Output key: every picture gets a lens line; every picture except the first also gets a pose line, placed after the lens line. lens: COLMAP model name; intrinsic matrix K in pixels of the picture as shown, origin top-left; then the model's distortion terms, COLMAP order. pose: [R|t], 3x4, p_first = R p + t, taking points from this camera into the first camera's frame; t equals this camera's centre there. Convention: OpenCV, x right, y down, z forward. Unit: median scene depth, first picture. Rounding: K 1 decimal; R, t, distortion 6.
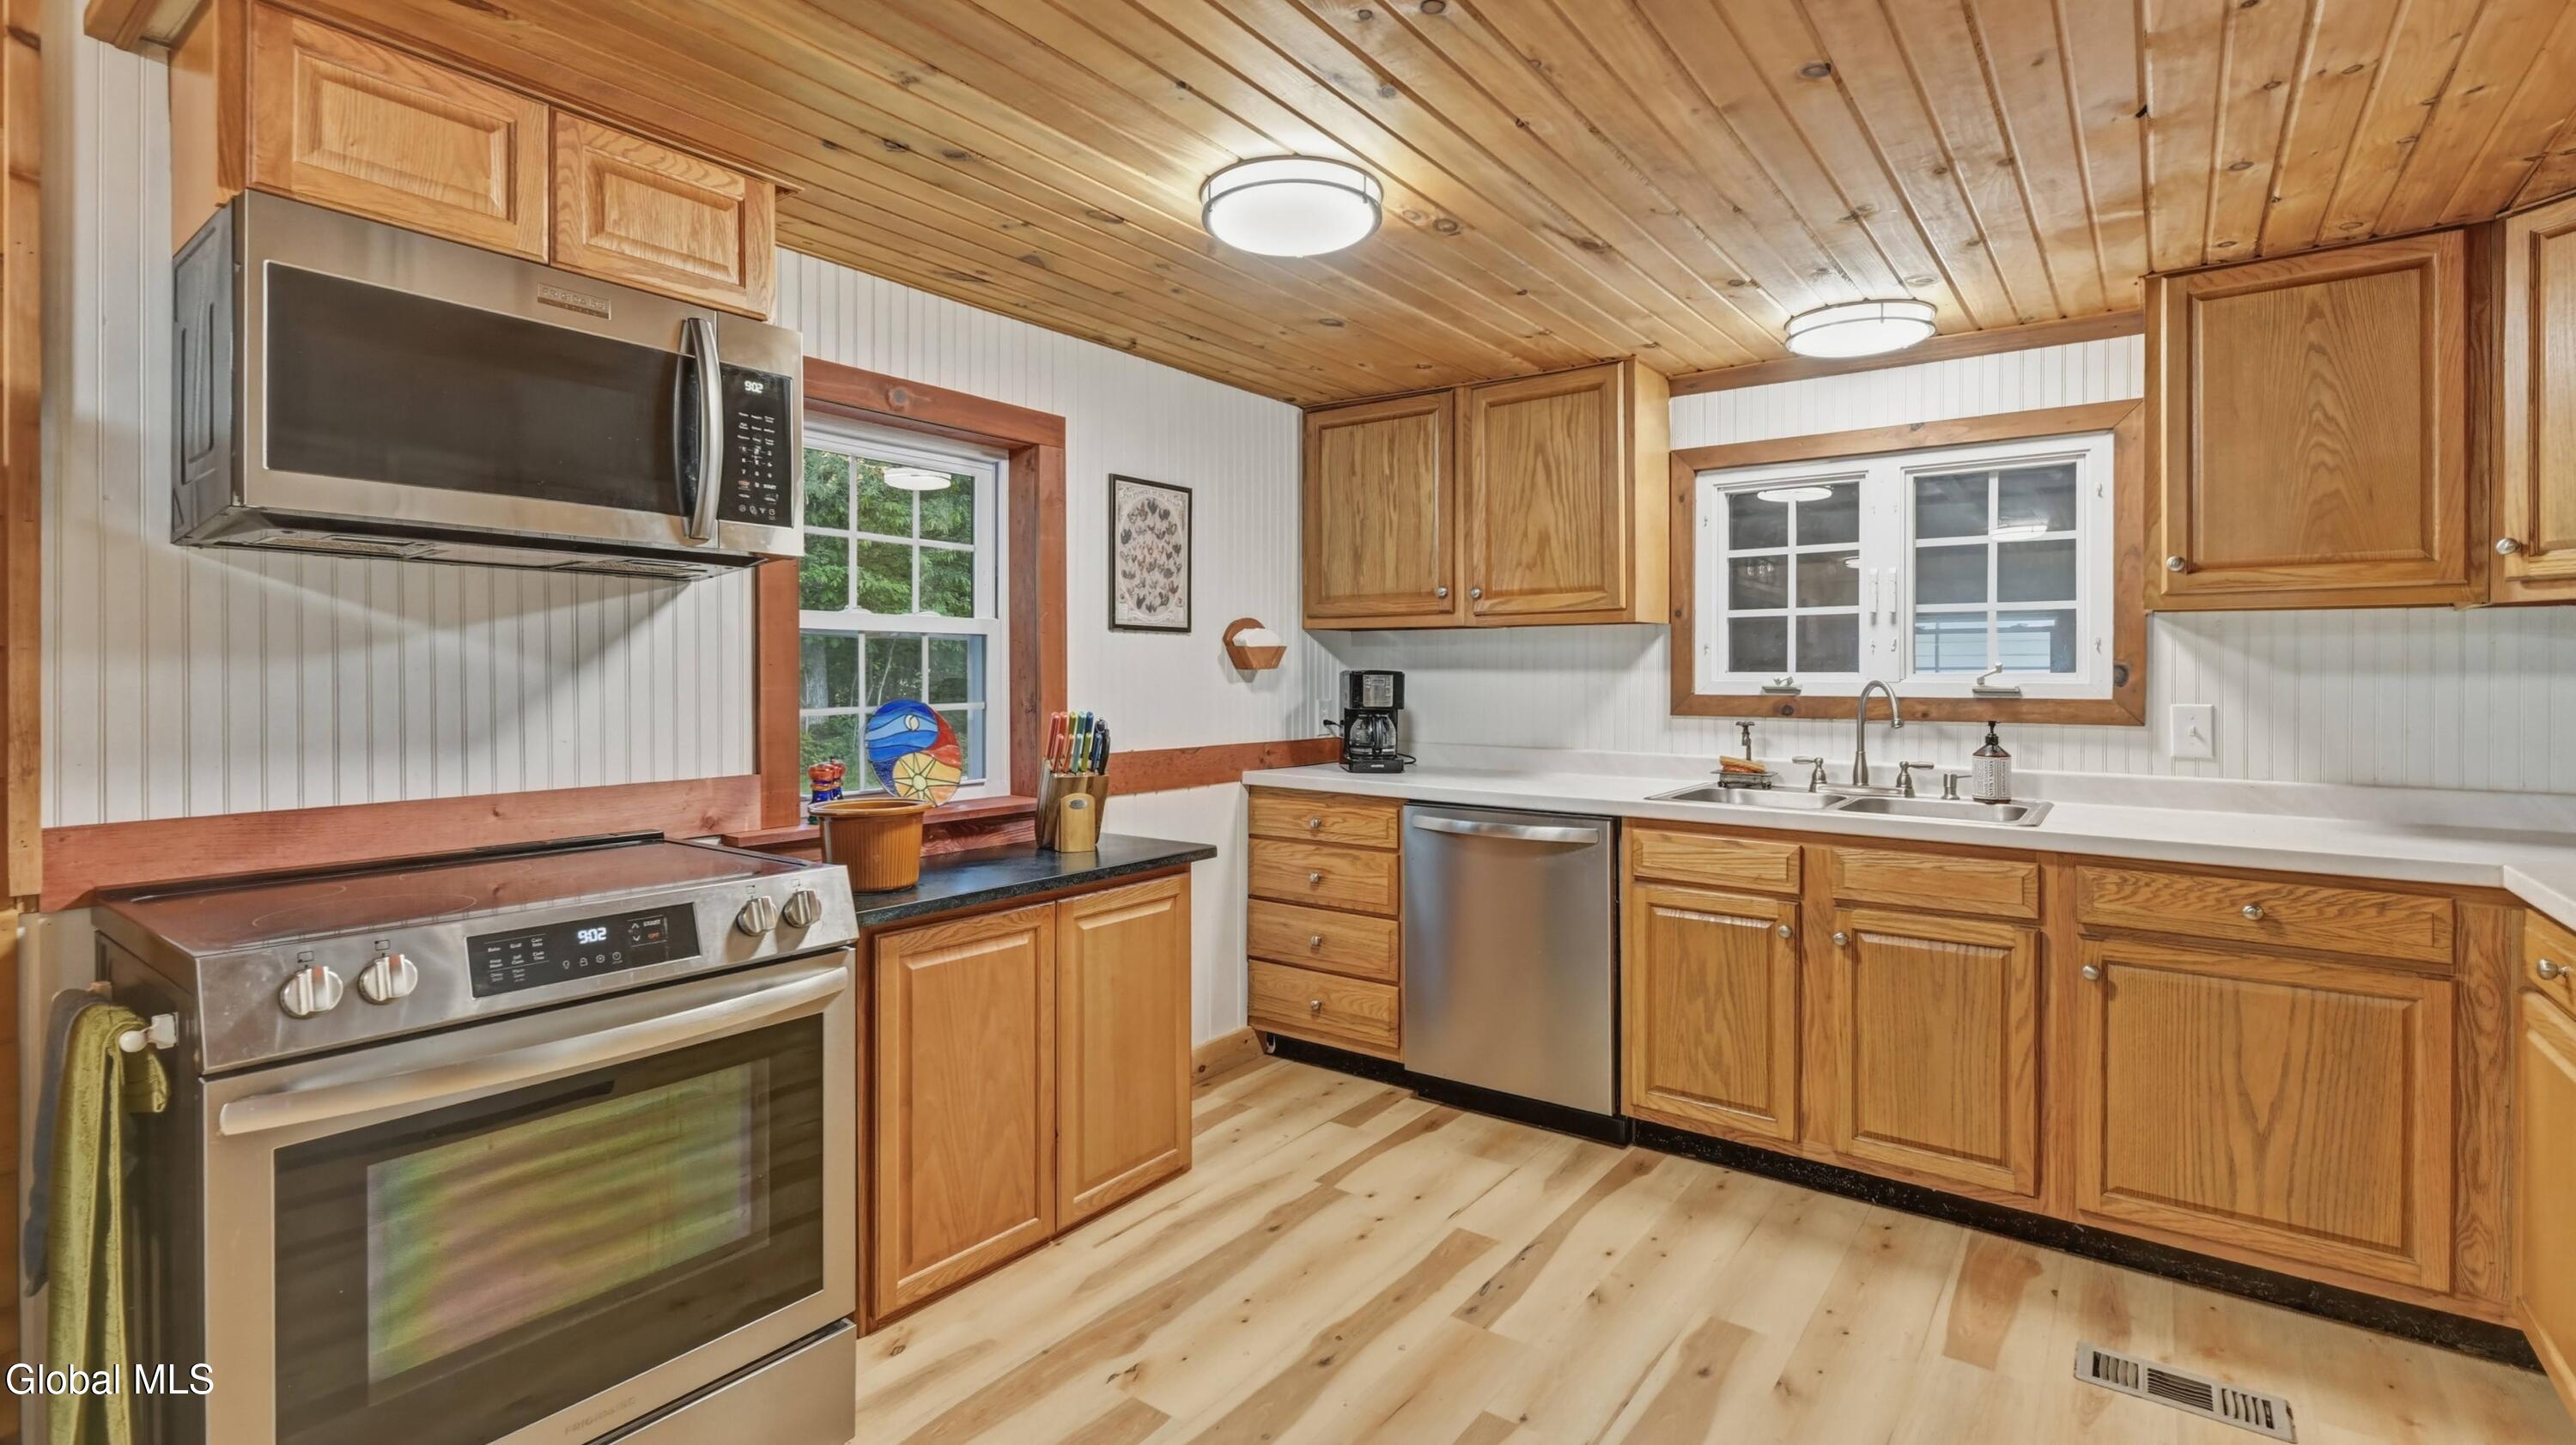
lens RADIAL K [[1161.4, 0, 1285.7], [0, 1161.4, 680.9], [0, 0, 1]] dist [-0.001763, -0.000640]
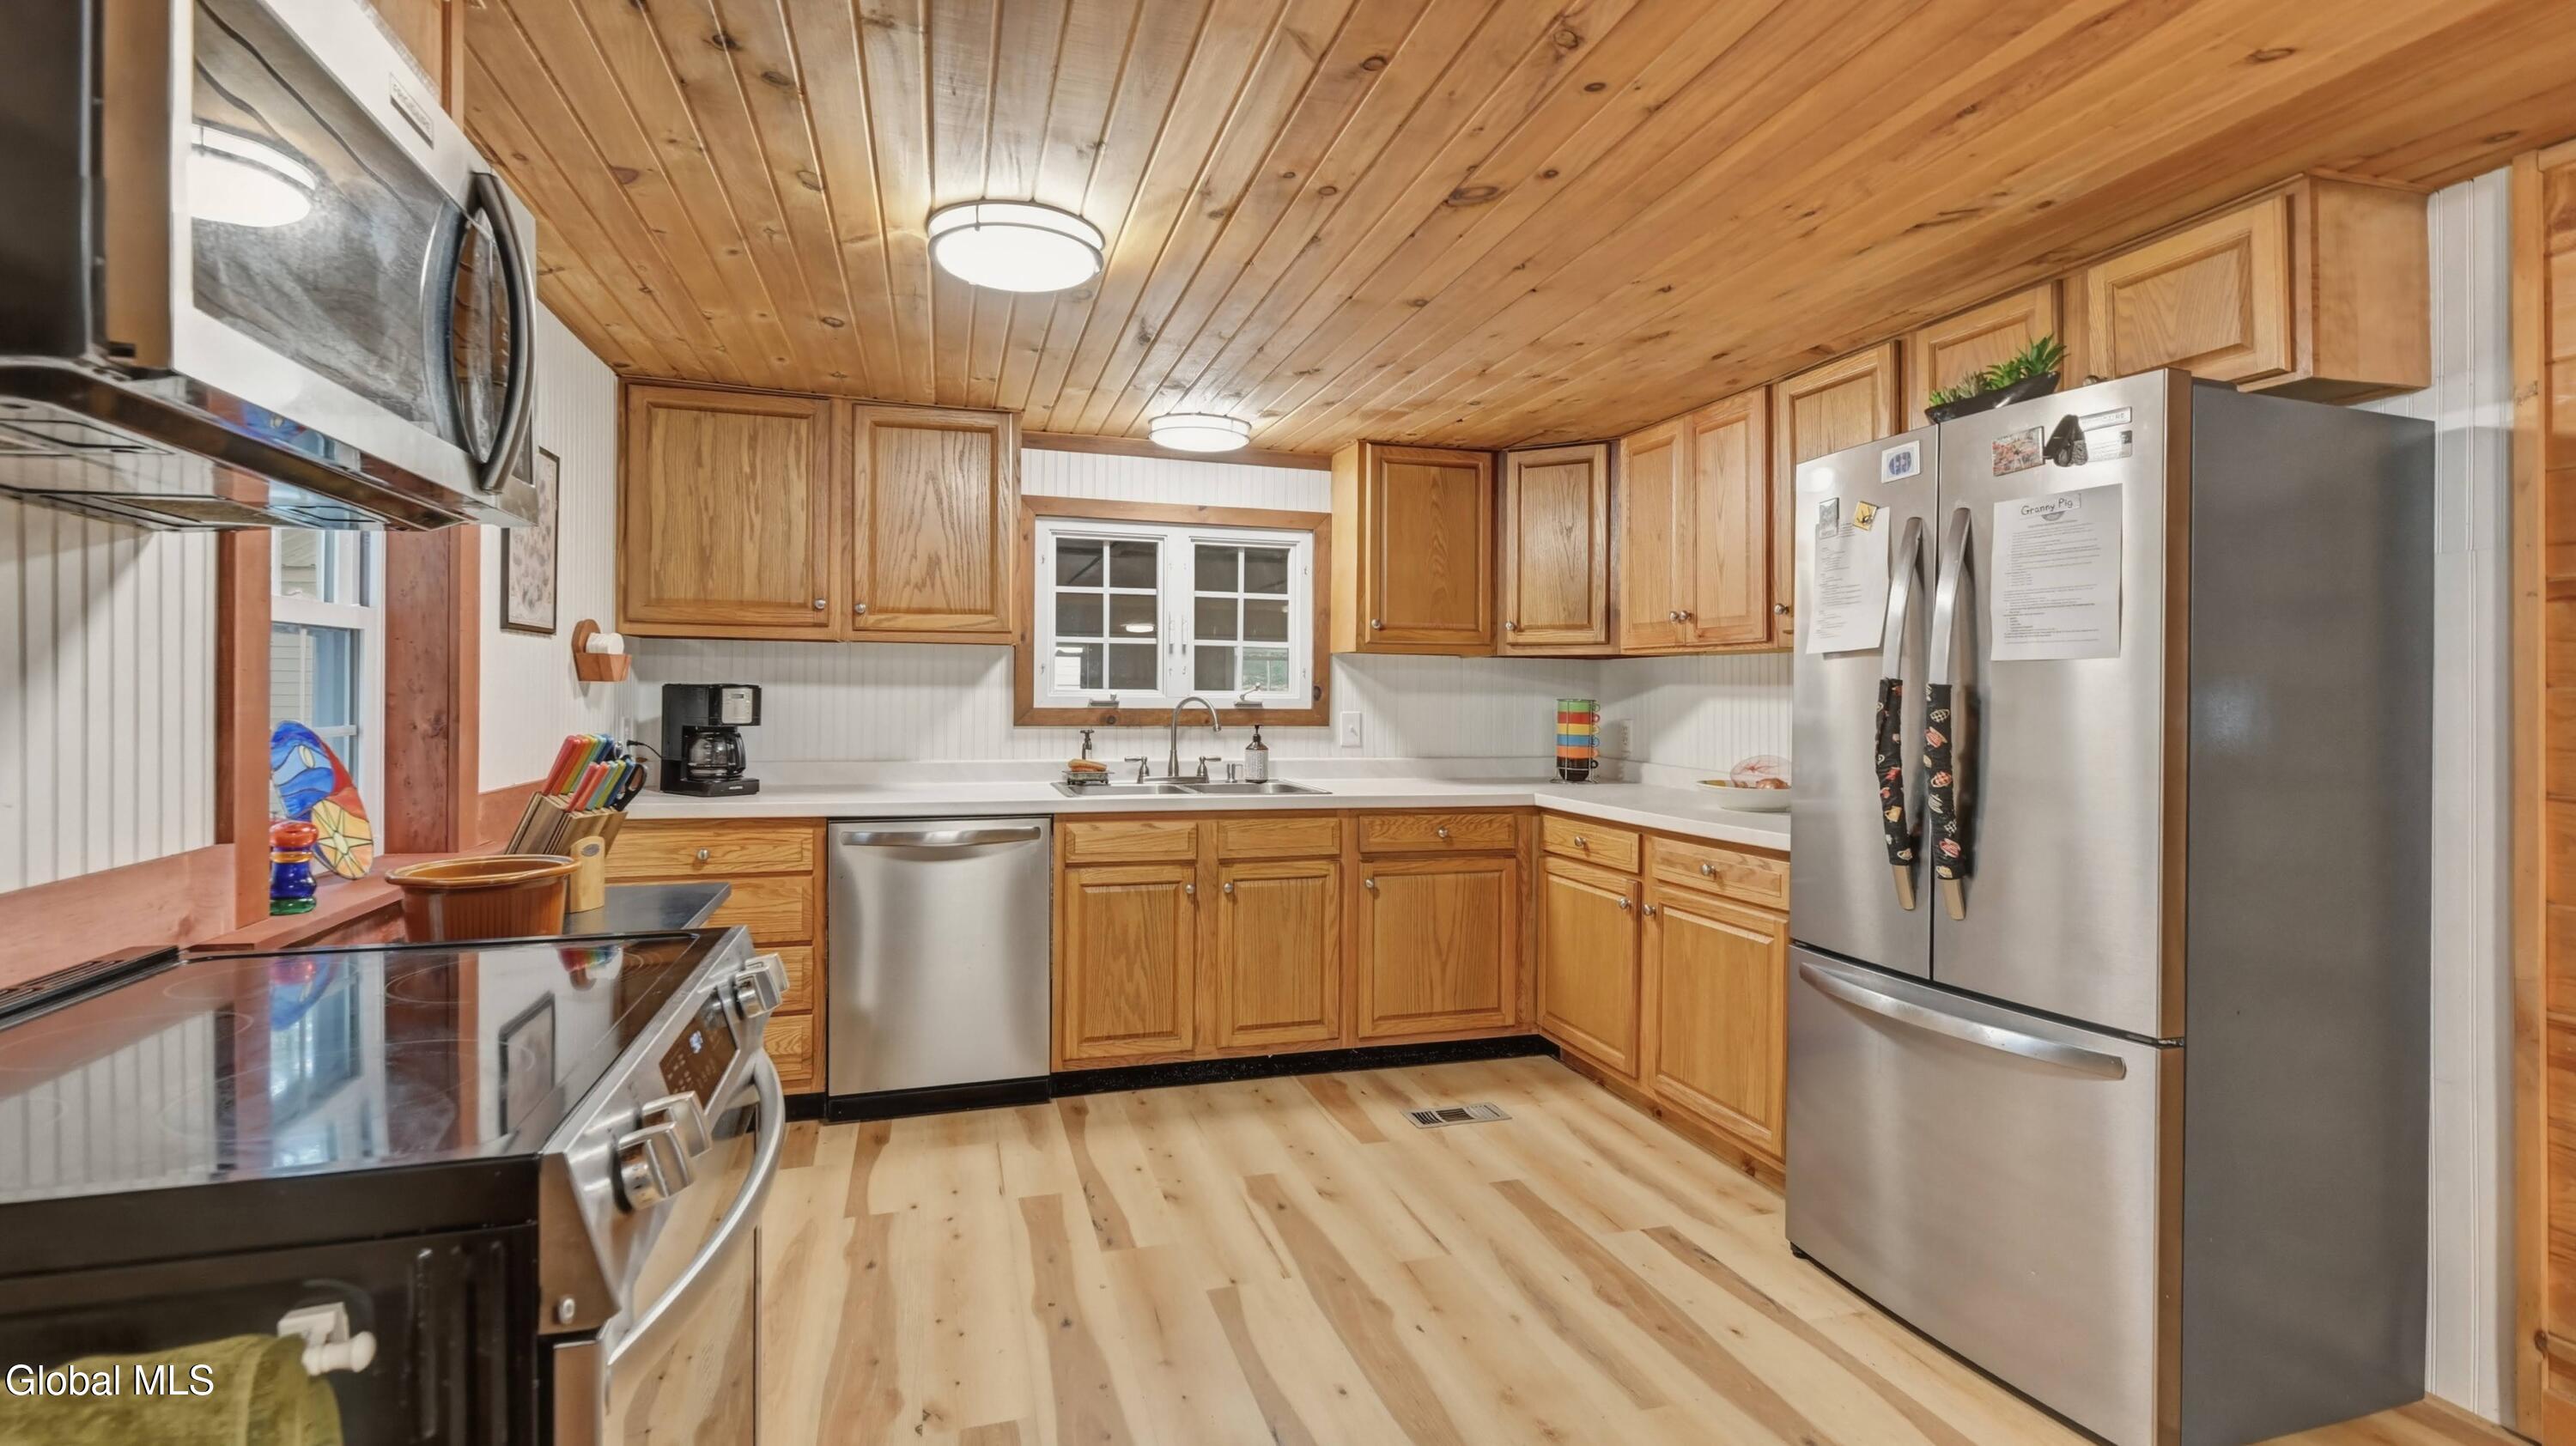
lens RADIAL K [[1157.0, 0, 1282.6], [0, 1157.0, 686.2], [0, 0, 1]] dist [-0.002129, -0.000665]
pose [[0.591163, 0.007891, 0.806513, -0.519483], [-0.003318, 0.999967, -0.007352, -0.002364], [-0.806545, 0.001670, 0.591170, 0.139255]]
